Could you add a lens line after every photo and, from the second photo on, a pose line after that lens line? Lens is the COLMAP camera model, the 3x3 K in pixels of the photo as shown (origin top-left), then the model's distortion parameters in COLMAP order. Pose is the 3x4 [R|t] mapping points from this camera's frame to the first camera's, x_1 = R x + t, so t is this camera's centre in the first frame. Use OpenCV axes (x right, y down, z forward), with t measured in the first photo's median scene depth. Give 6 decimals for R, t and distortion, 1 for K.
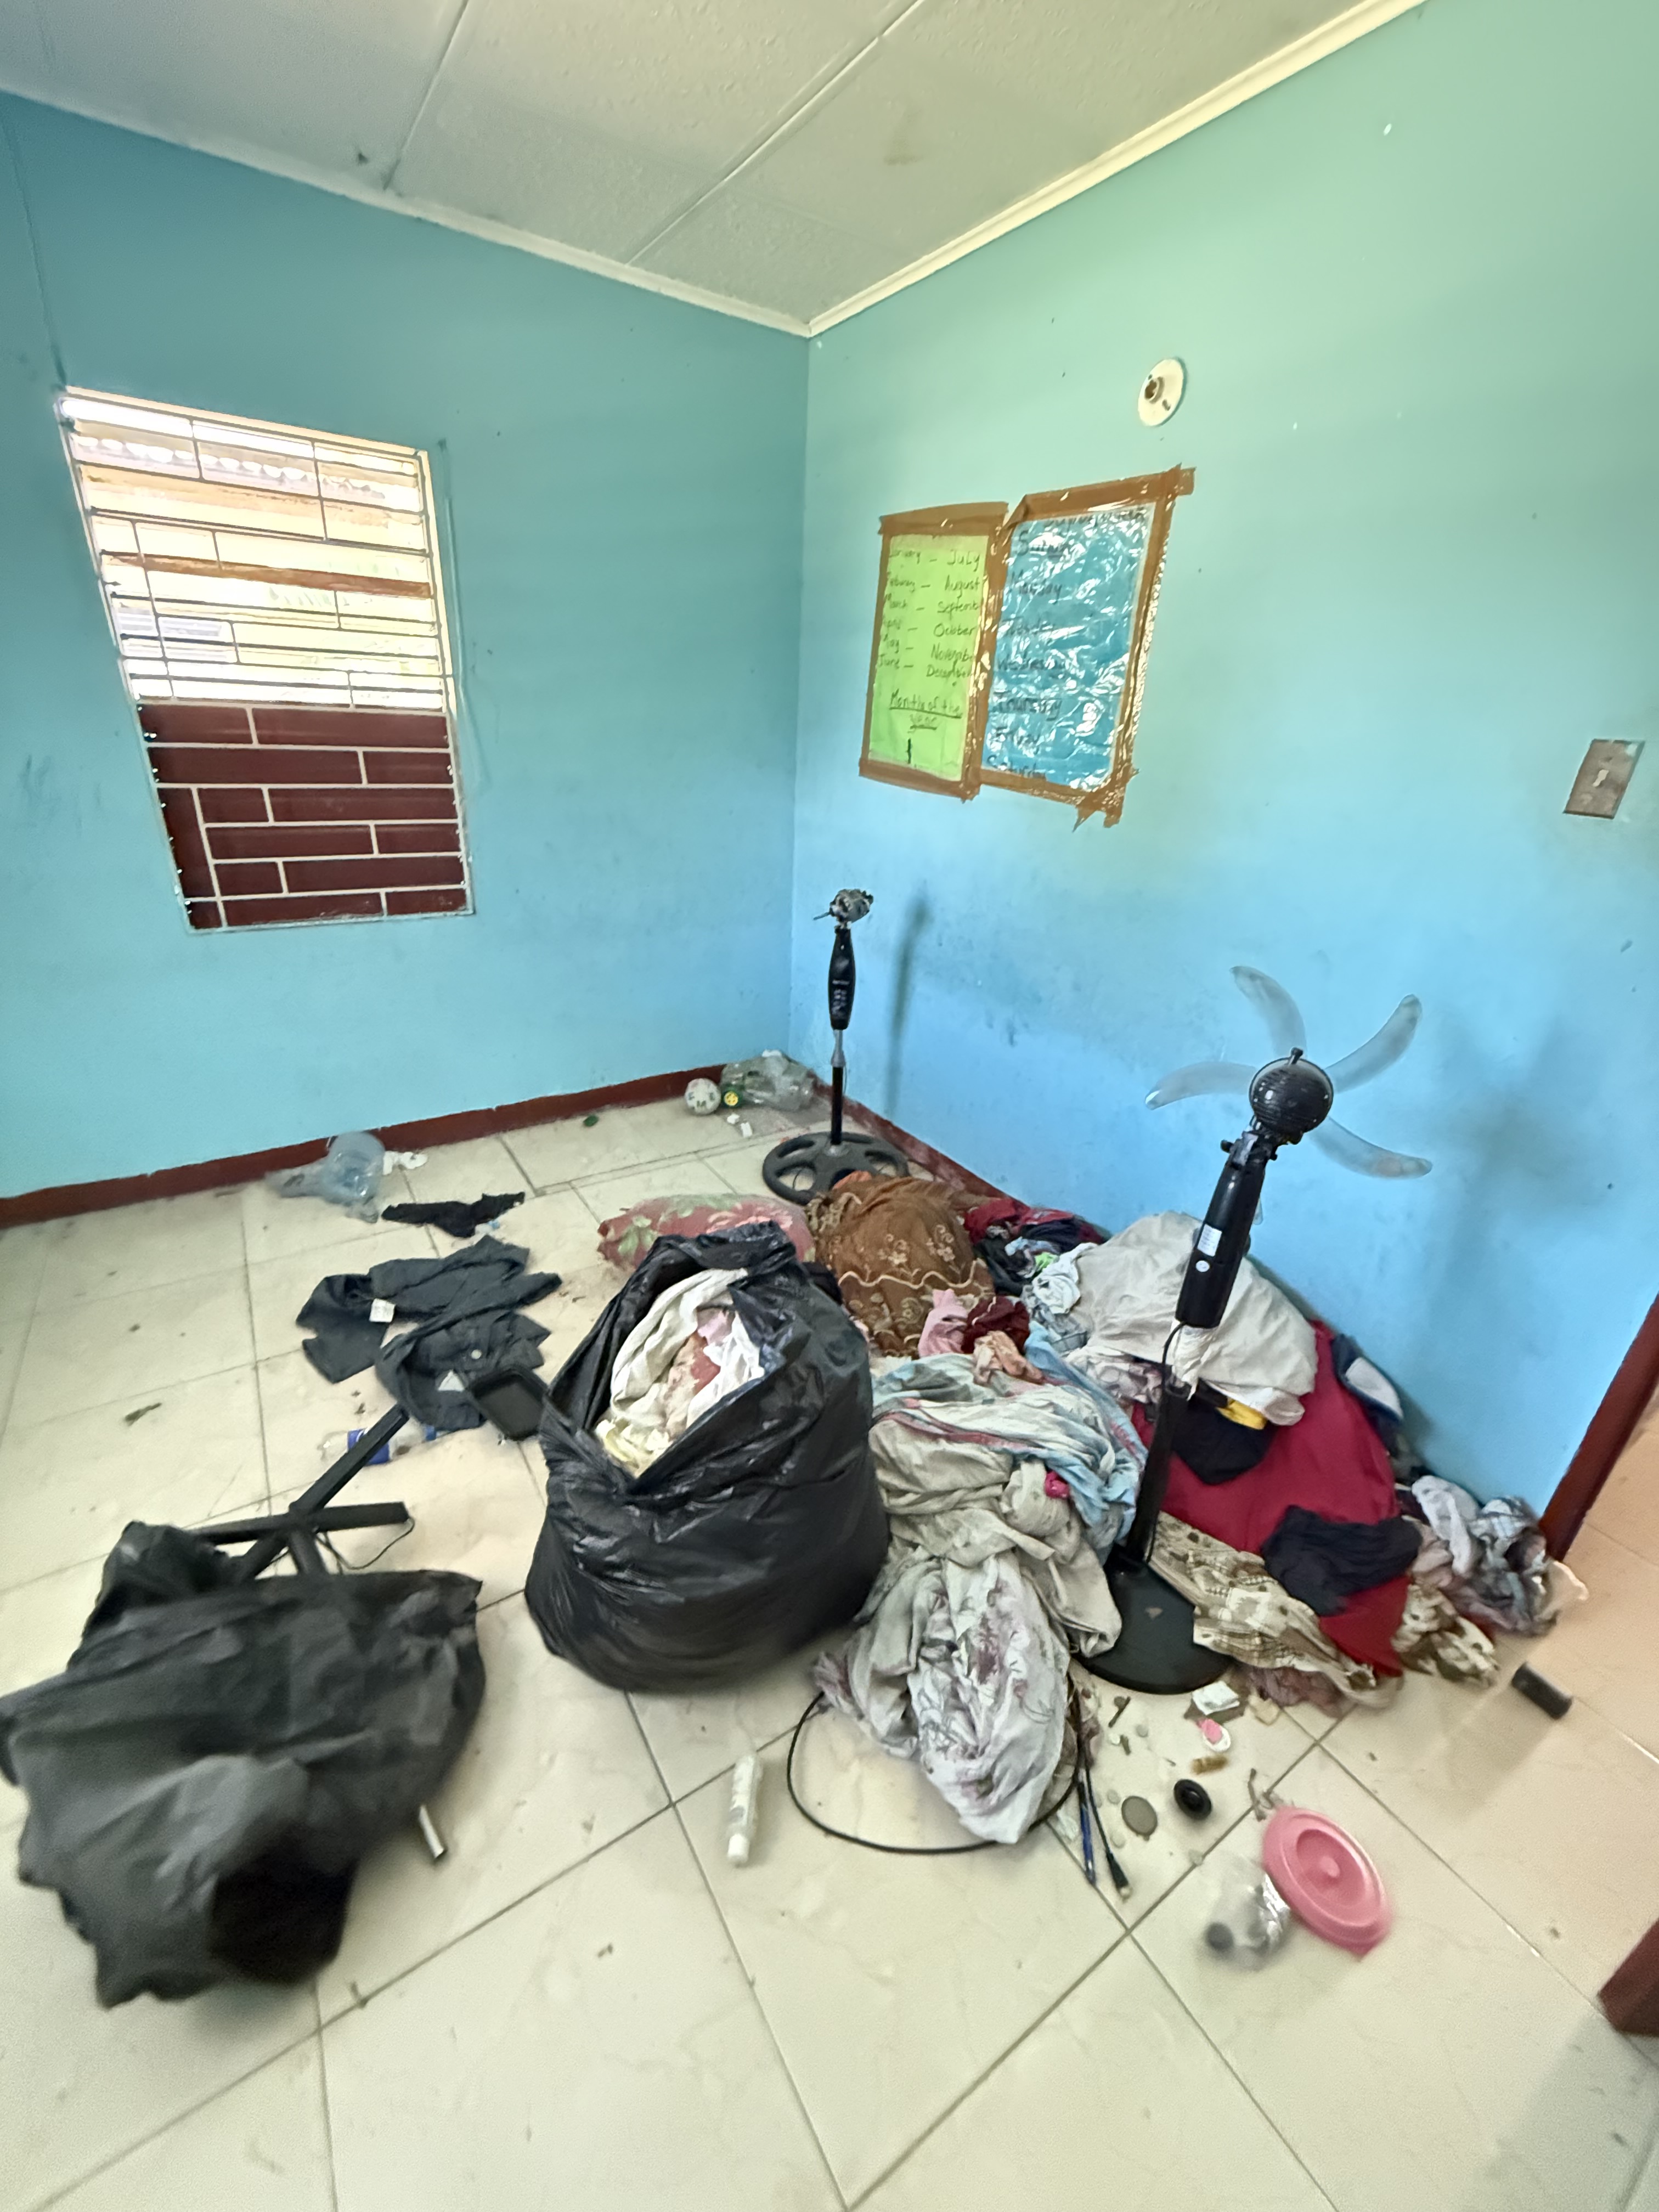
lens RADIAL K [[889.2, 0, 829.5], [0, 889.2, 1106.0], [0, 0, 1]] dist [-0.003146, -0.000131]
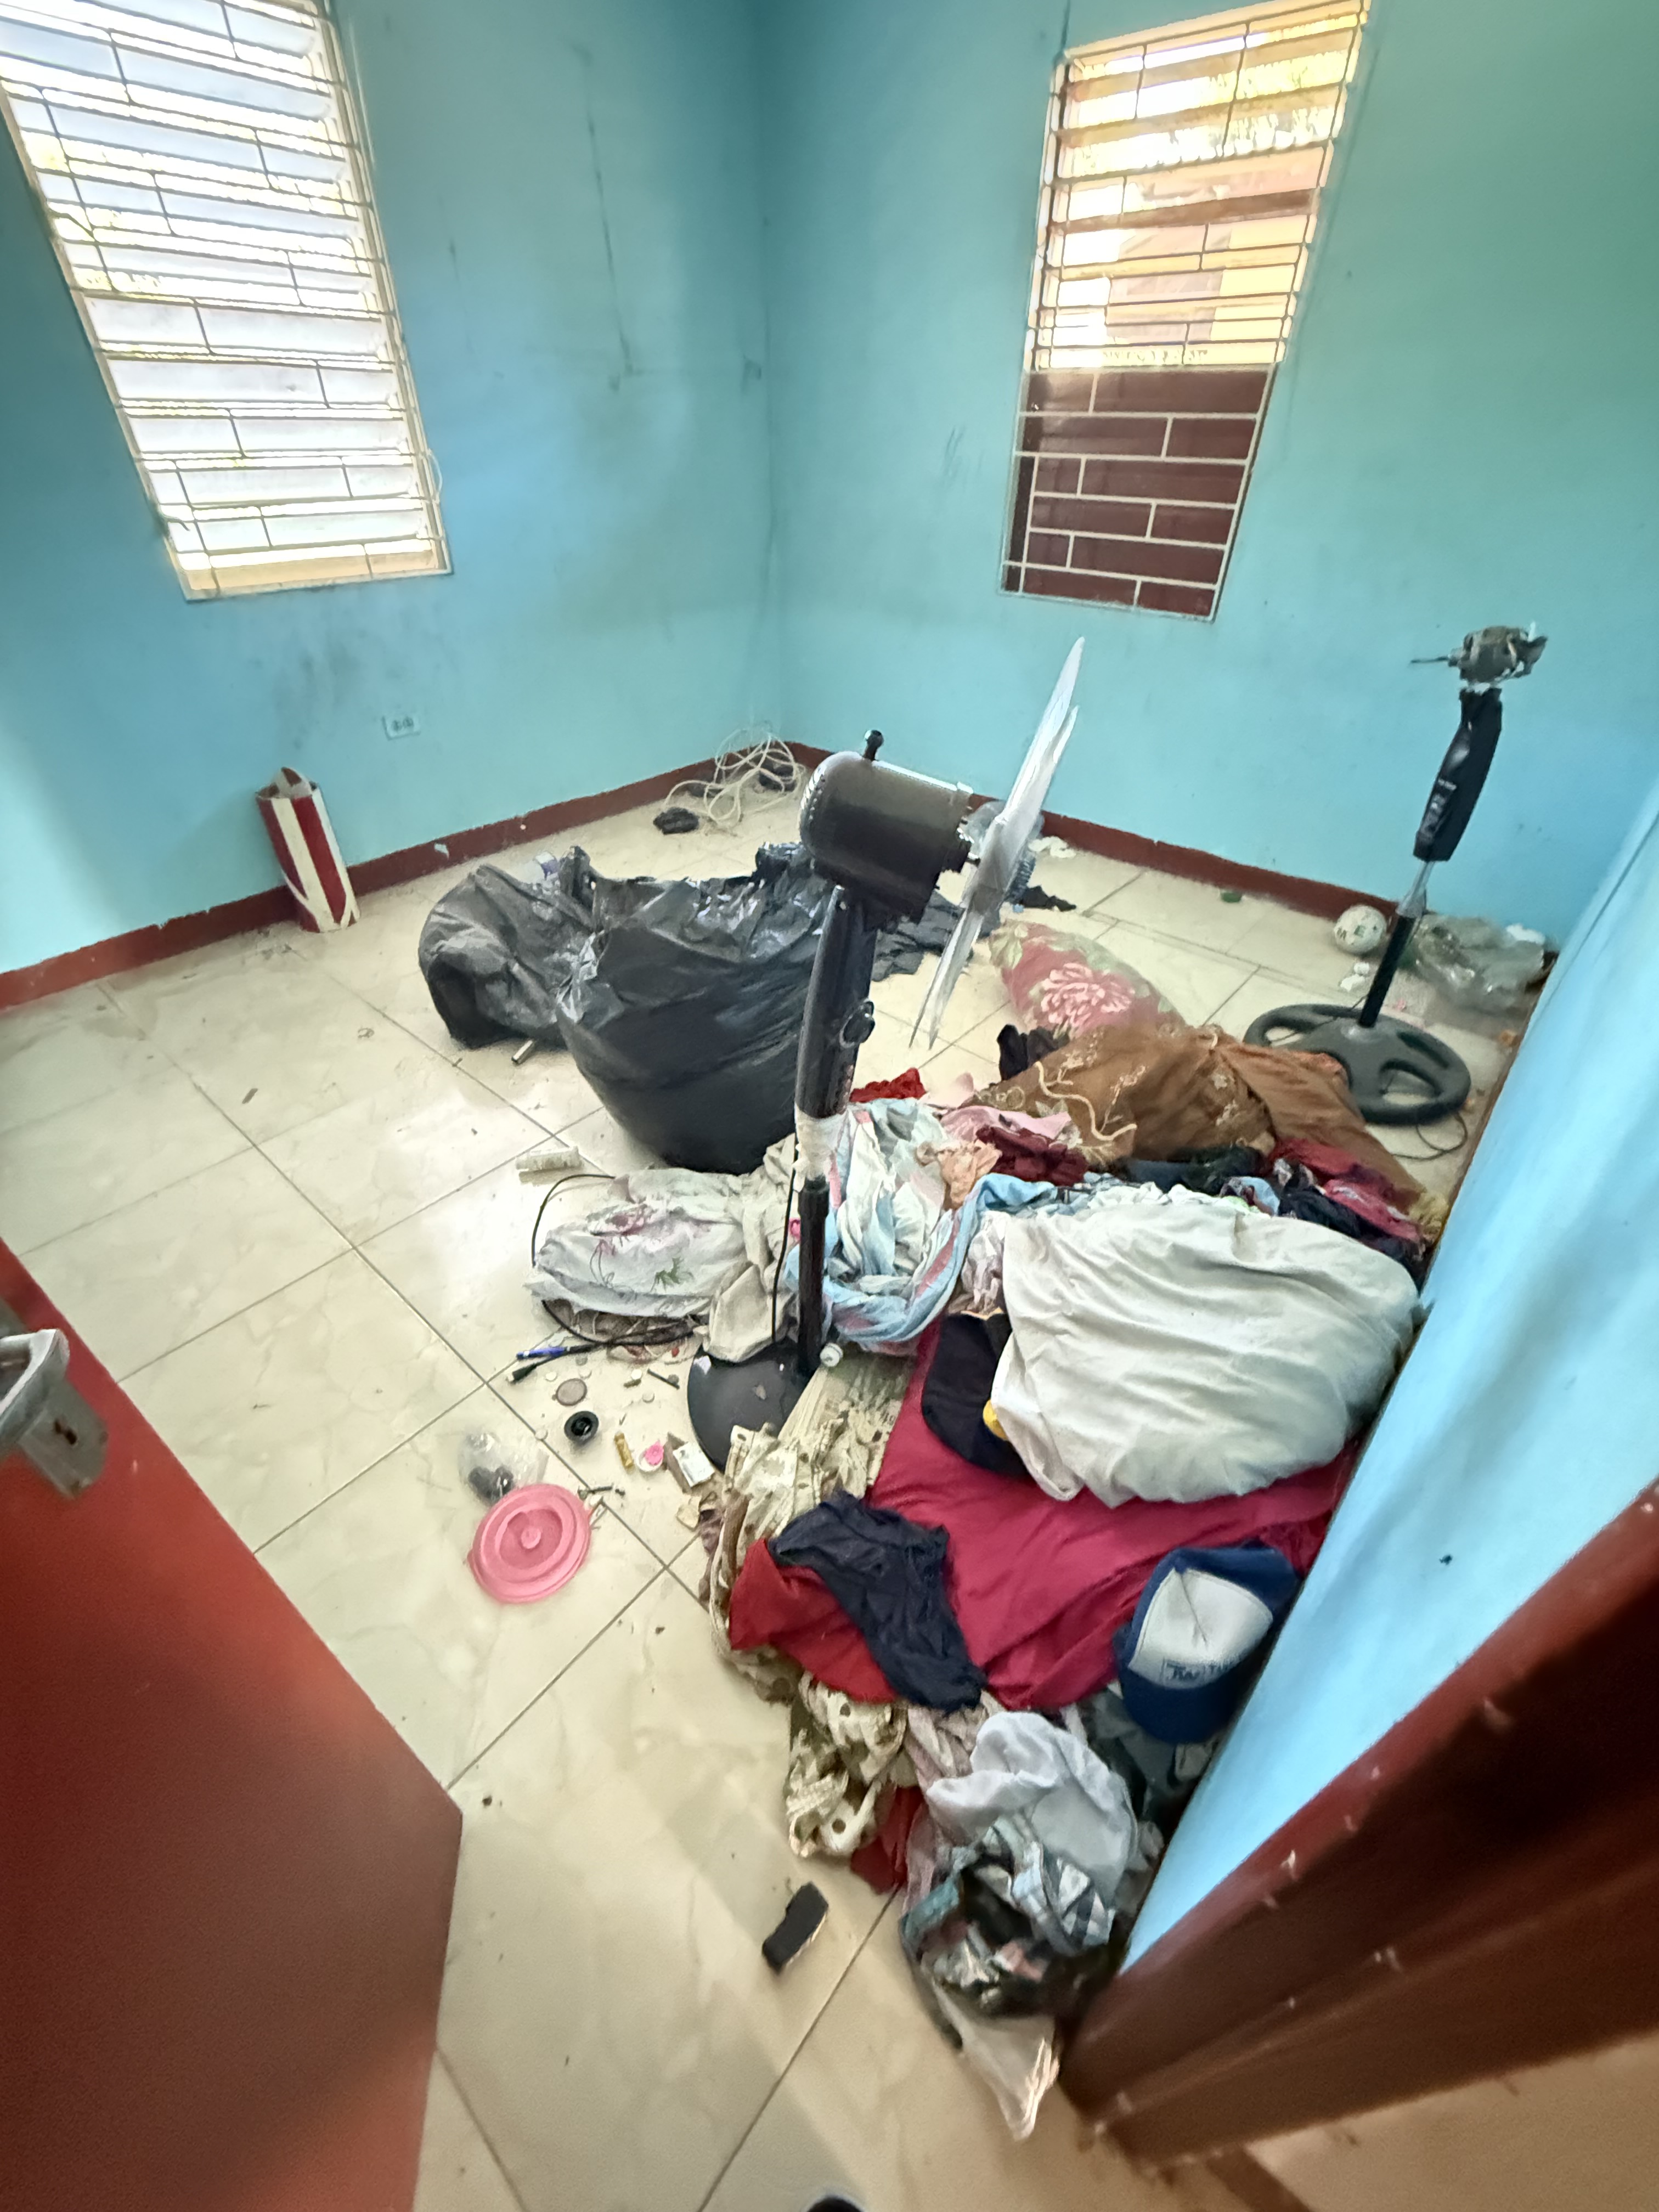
lens RADIAL K [[887.2, 0, 829.5], [0, 887.2, 1106.0], [0, 0, 1]] dist [-0.000538, -0.000424]
pose [[0.275588, 0.552662, -0.786521, 0.580269], [-0.391227, 0.811861, 0.433386, -0.055528], [0.878062, 0.188272, 0.439955, 0.375357]]
